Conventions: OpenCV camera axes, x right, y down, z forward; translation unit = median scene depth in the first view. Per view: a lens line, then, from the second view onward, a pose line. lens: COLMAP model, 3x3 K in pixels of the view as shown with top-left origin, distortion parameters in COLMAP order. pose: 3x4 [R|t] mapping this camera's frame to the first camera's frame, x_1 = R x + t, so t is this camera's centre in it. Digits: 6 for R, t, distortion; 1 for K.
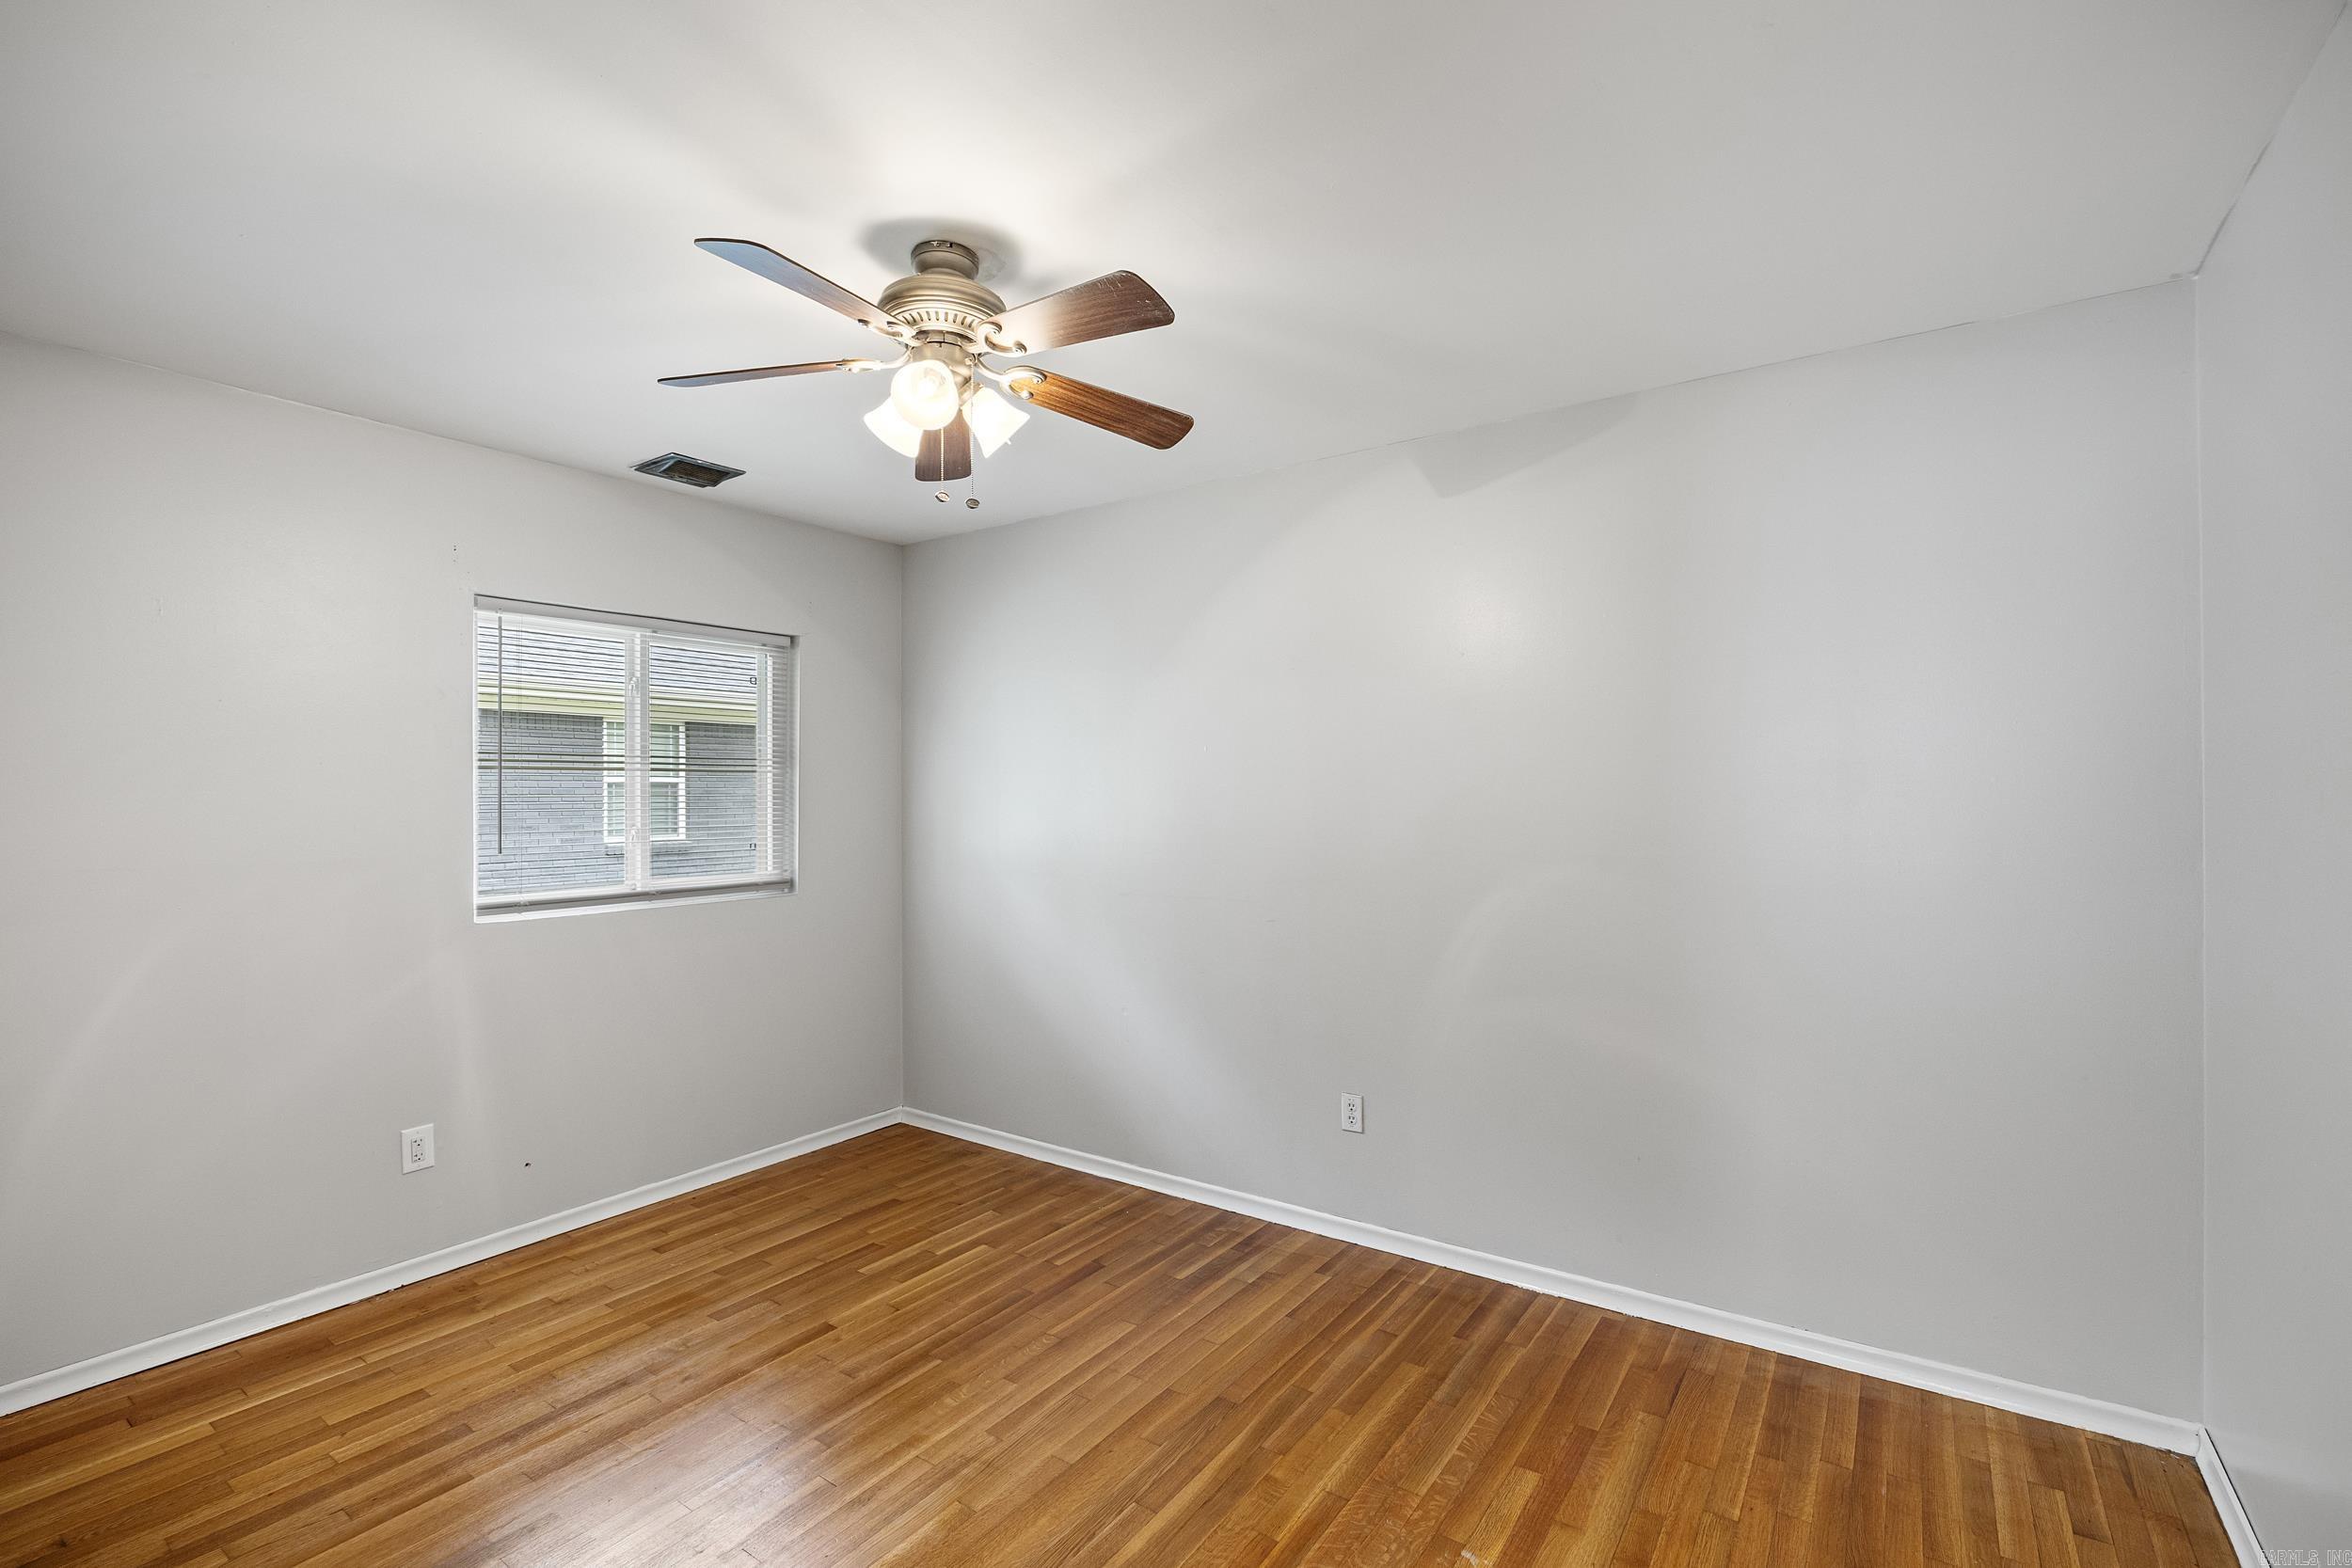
lens RADIAL K [[1030.8, 0, 1202.7], [0, 1030.8, 799.8], [0, 0, 1]] dist [-0.019591, 0.000094]
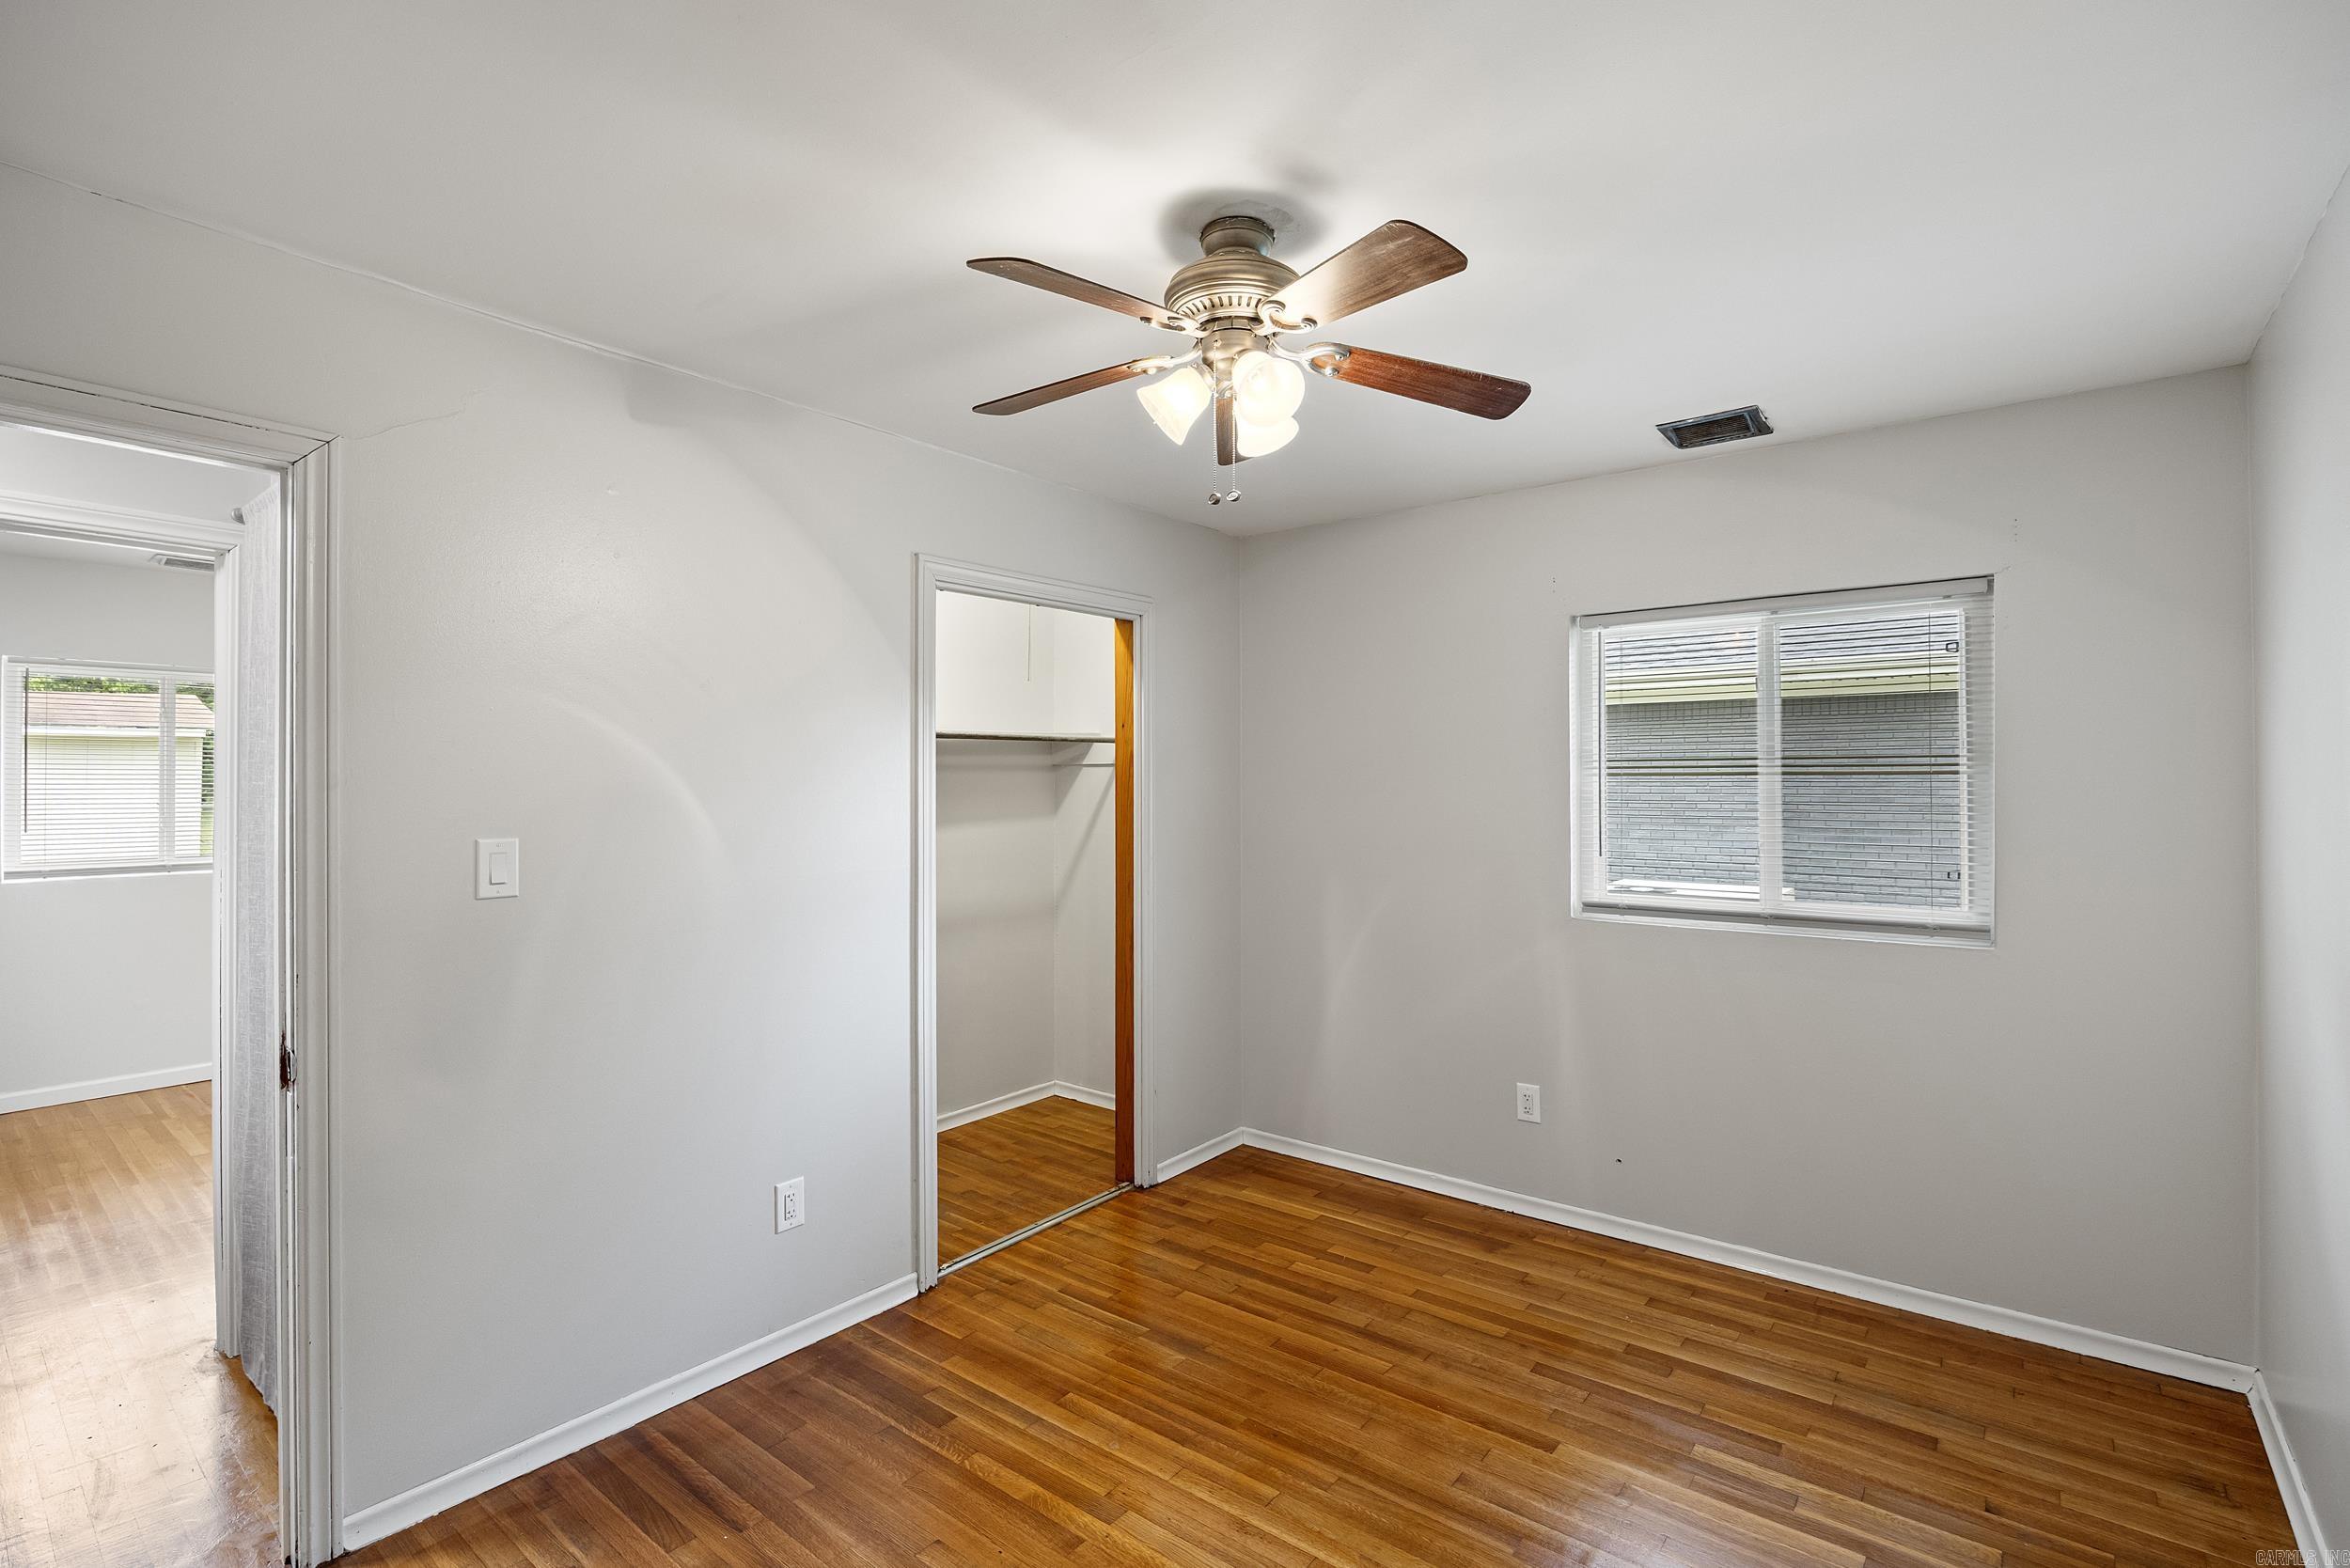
lens RADIAL K [[1030.0, 0, 1201.7], [0, 1030.0, 799.8], [0, 0, 1]] dist [-0.019591, 0.000094]
pose [[-0.056810, 0.006299, -0.998365, 0.406761], [-0.017431, 0.999821, 0.007300, -0.005653], [0.998233, 0.017817, -0.056690, 0.663112]]
